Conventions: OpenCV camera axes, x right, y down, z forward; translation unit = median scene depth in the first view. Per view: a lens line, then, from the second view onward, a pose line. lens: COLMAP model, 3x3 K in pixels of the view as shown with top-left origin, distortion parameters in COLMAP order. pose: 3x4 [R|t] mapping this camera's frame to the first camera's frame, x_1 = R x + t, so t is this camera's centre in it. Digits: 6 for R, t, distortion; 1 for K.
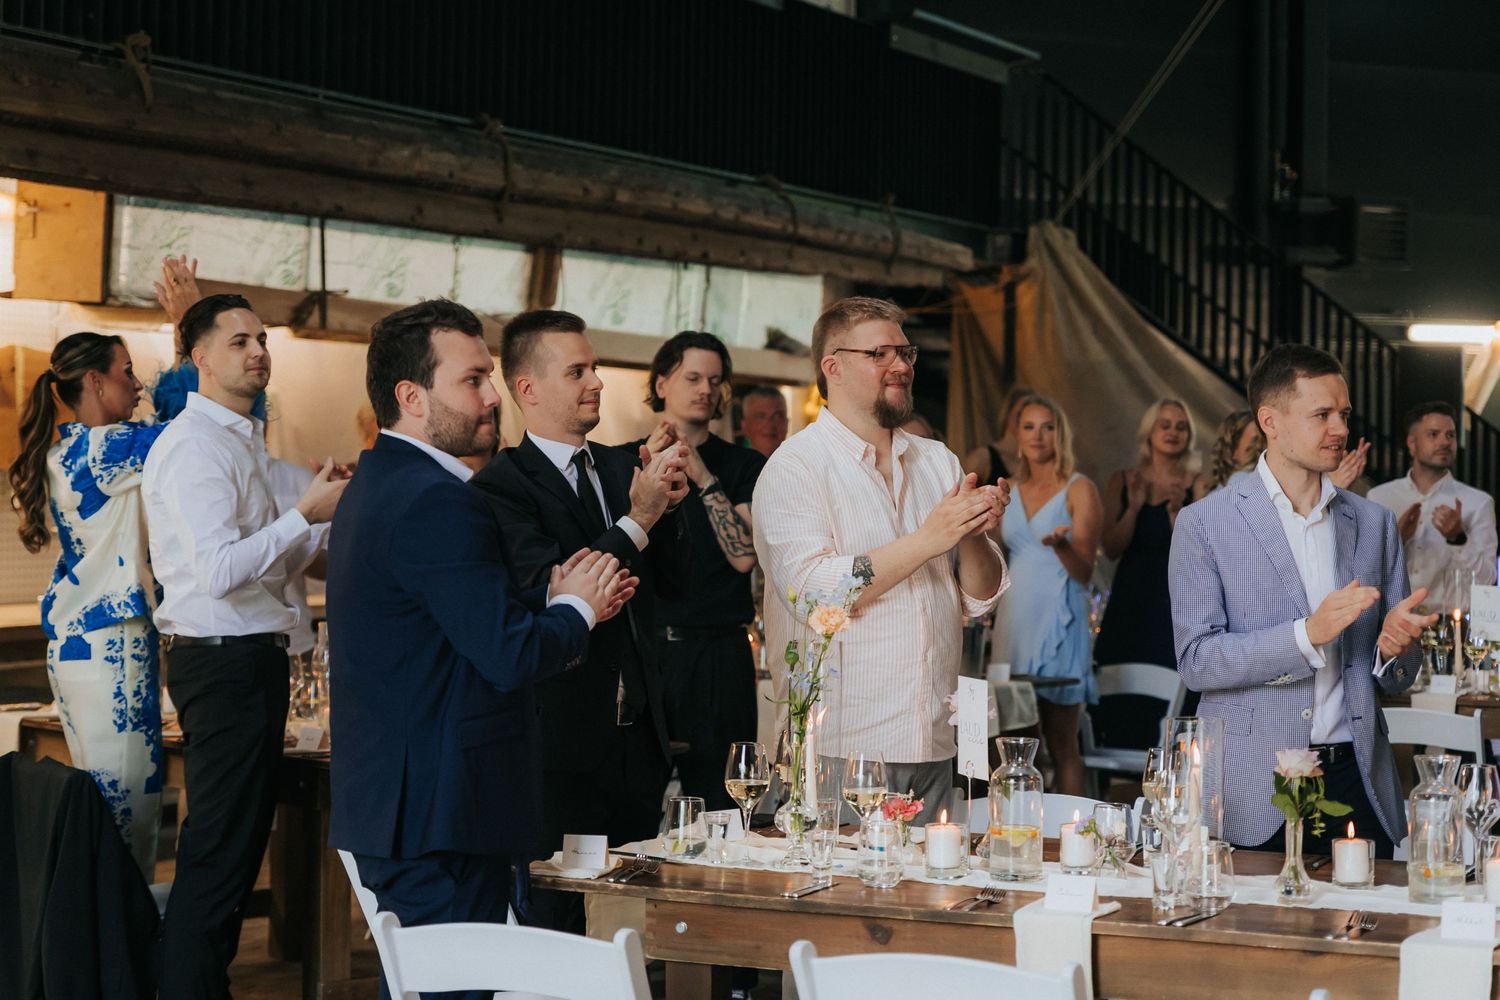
lens RADIAL K [[3193.8, 0, 750.0], [0, 3193.8, 500.0], [0, 0, 1]] dist [0.395880, -0.153836]
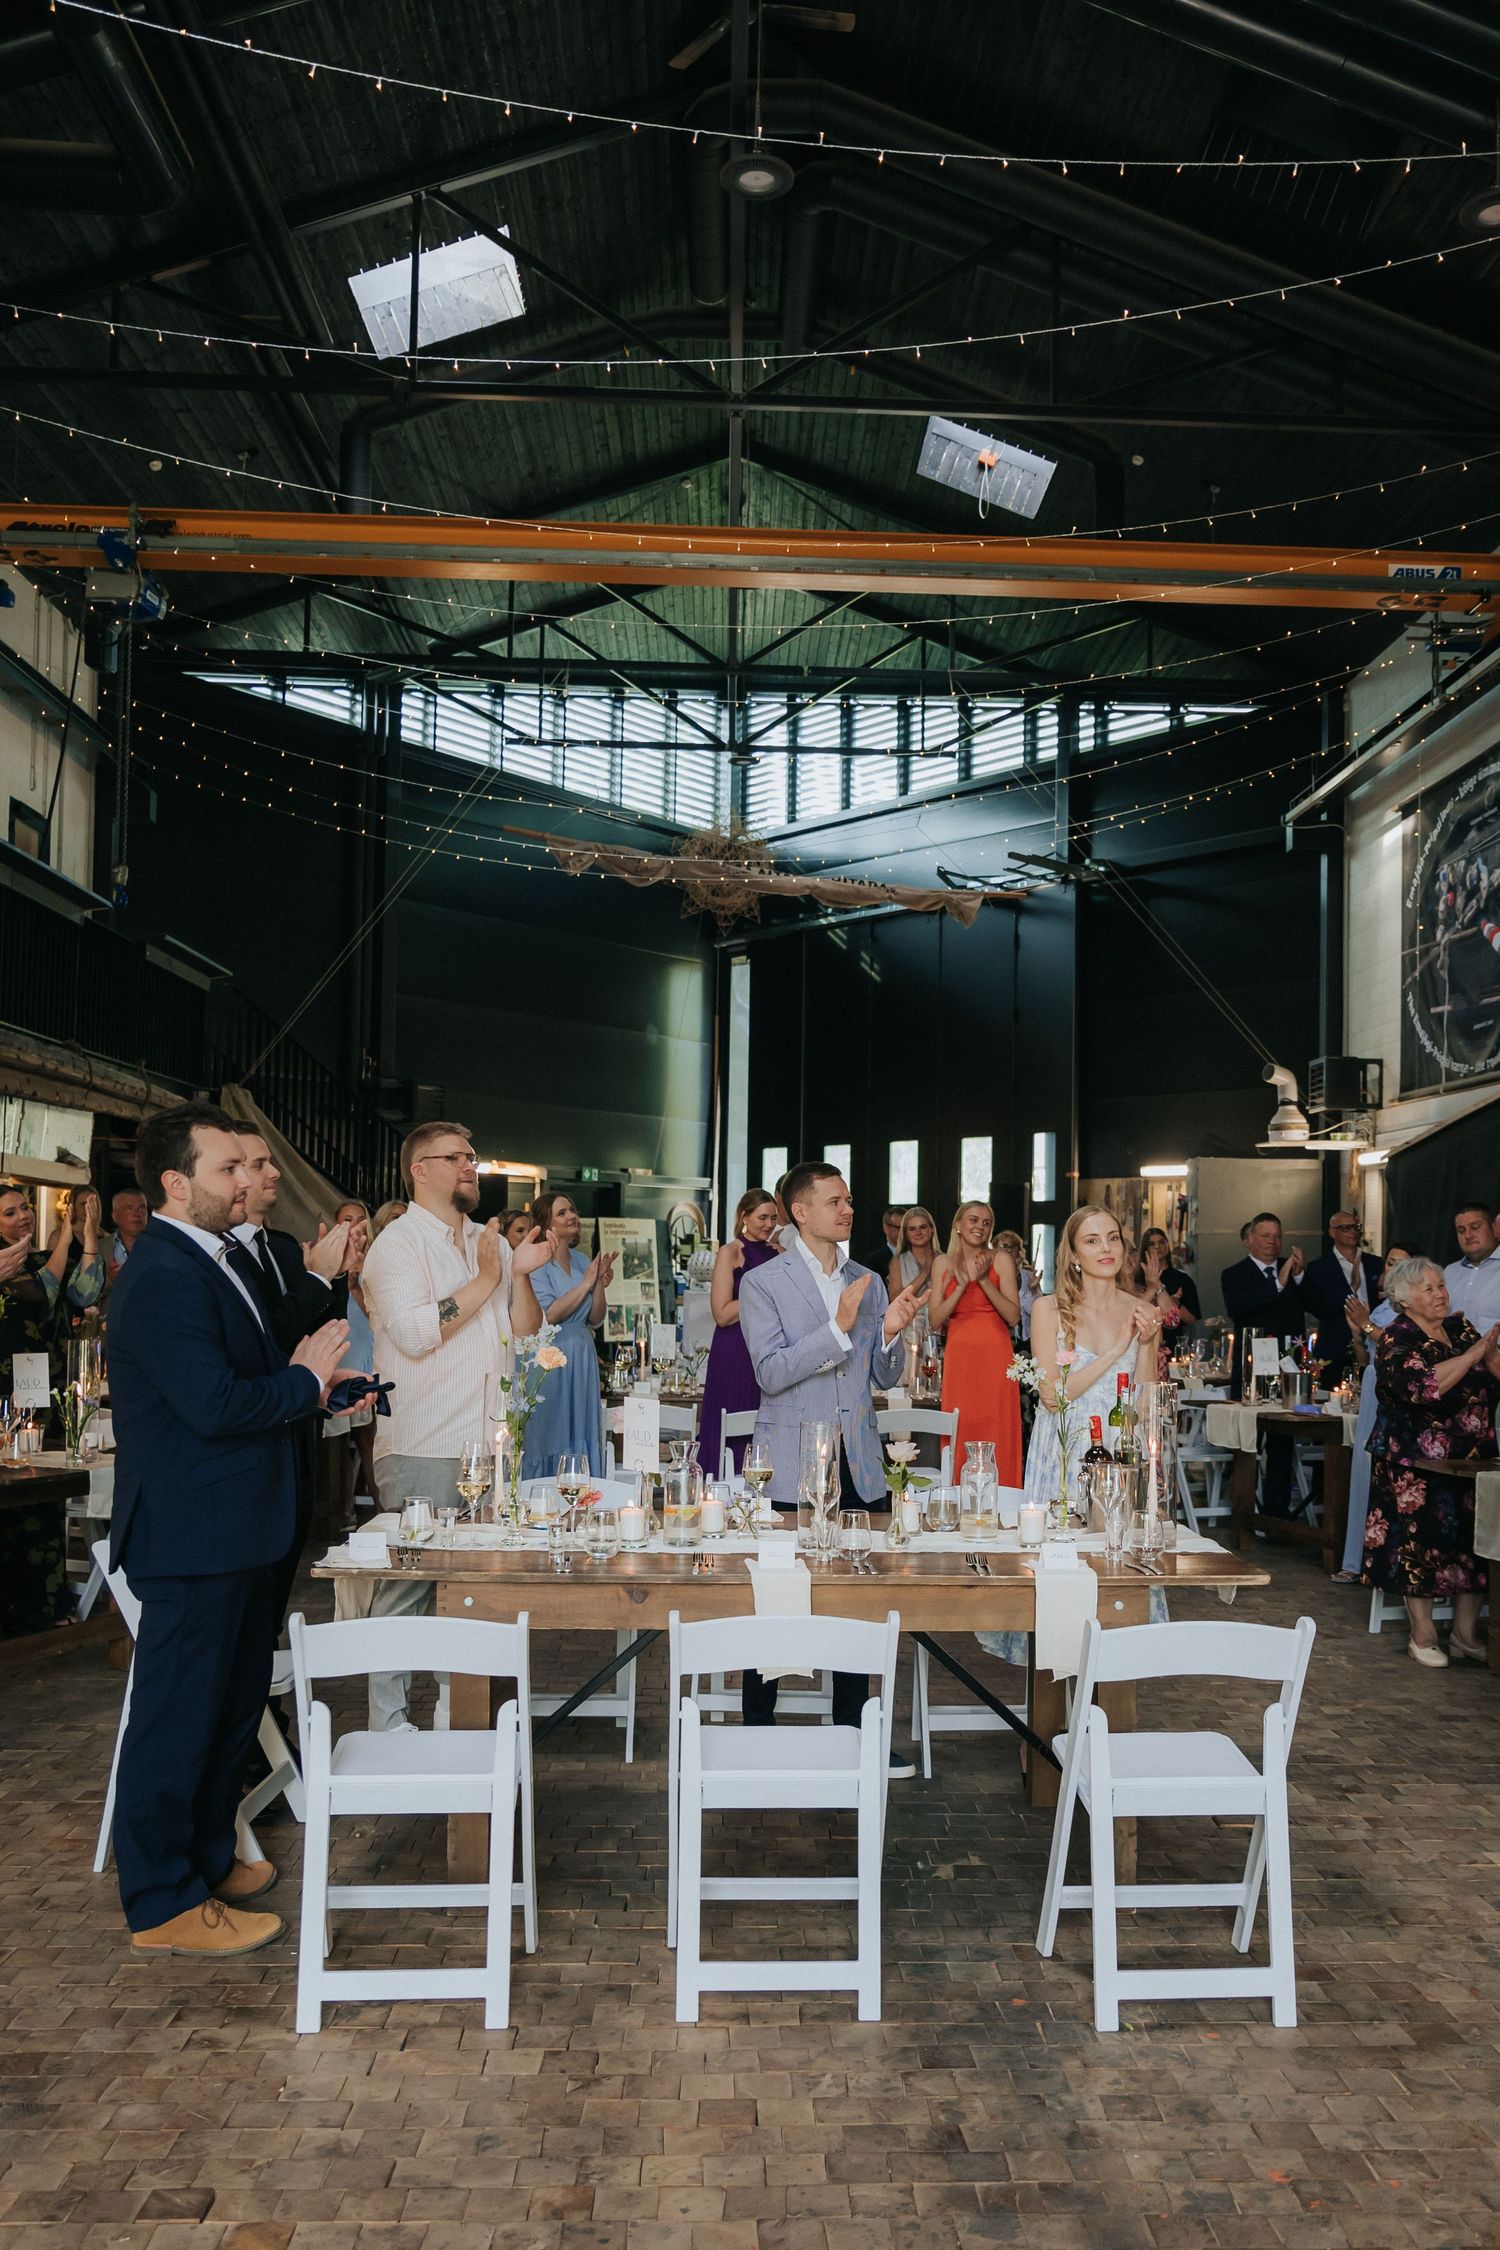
lens RADIAL K [[1876.8, 0, 750.0], [0, 1876.8, 1125.0], [0, 0, 1]] dist [0.004318, 0.001164]
pose [[0.864123, 0.034046, 0.502128, -0.151431], [0.005869, 0.996960, -0.077696, 0.001428], [-0.503247, 0.070086, 0.861296, 0.146595]]
